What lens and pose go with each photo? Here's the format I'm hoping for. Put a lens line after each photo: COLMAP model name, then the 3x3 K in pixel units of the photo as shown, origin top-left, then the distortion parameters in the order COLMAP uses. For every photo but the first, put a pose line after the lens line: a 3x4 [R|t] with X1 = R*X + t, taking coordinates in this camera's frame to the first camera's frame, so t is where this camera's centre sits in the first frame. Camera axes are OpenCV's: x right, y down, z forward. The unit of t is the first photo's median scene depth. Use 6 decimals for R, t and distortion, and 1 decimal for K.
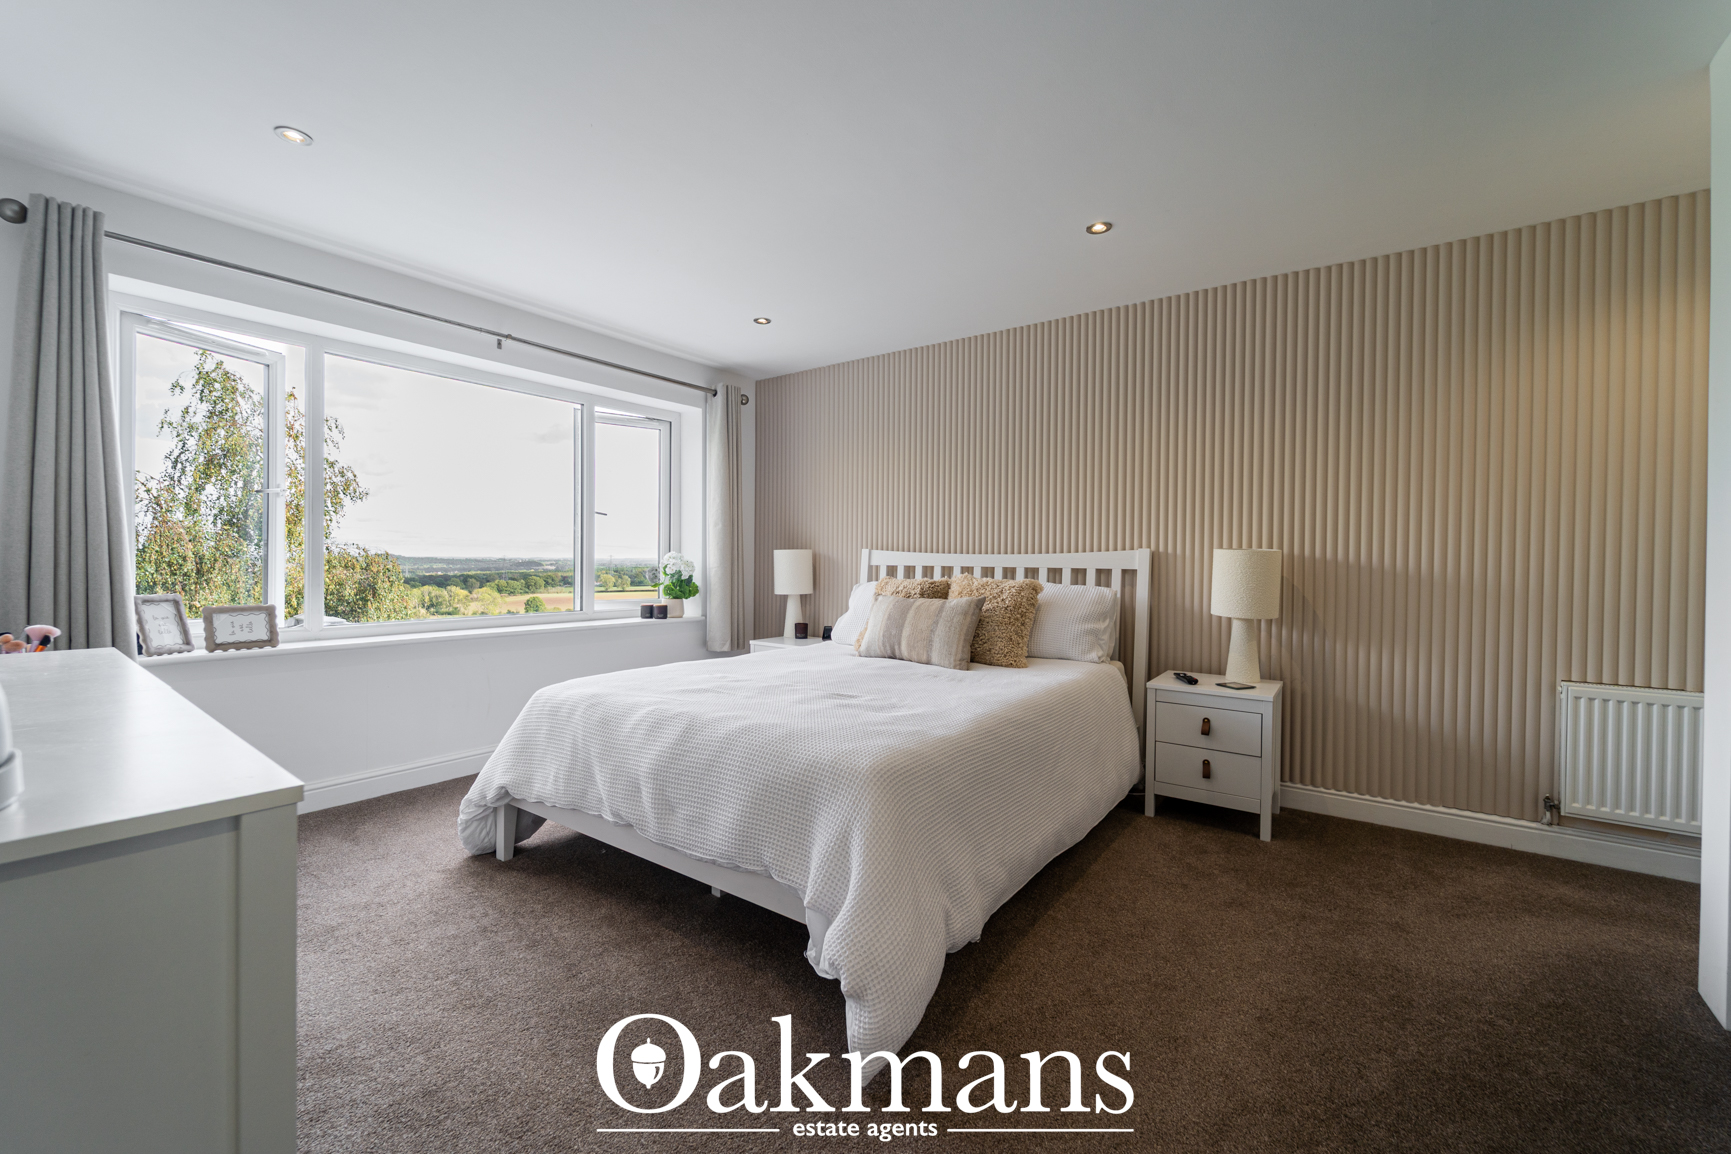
lens RADIAL K [[691.6, 0, 859.3], [0, 691.6, 574.0], [0, 0, 1]] dist [0.003187, 0.000055]
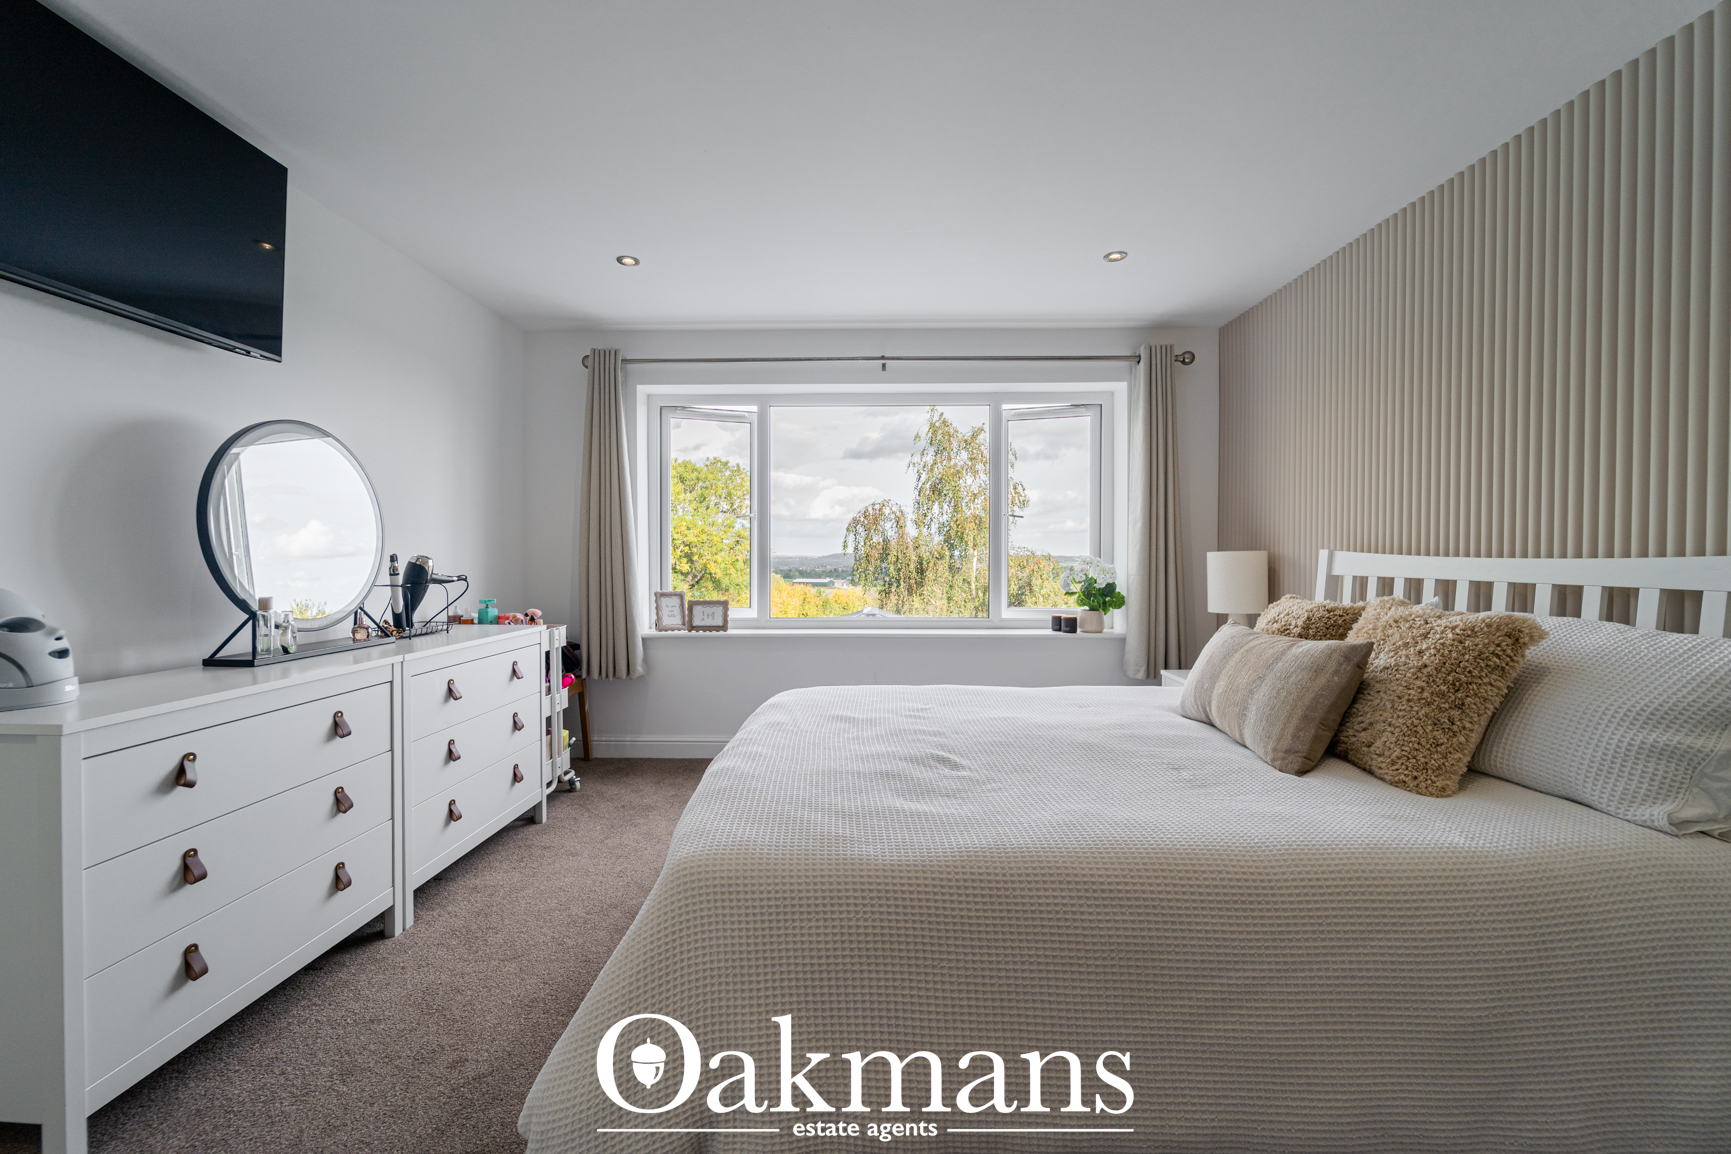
lens RADIAL K [[691.6, 0, 859.2], [0, 691.6, 568.3], [0, 0, 1]] dist [0.003187, 0.000055]
pose [[0.588854, 0.003348, -0.808233, 0.326046], [-0.010893, 0.999933, -0.003795, -0.012810], [0.808166, 0.011039, 0.588851, 0.333122]]
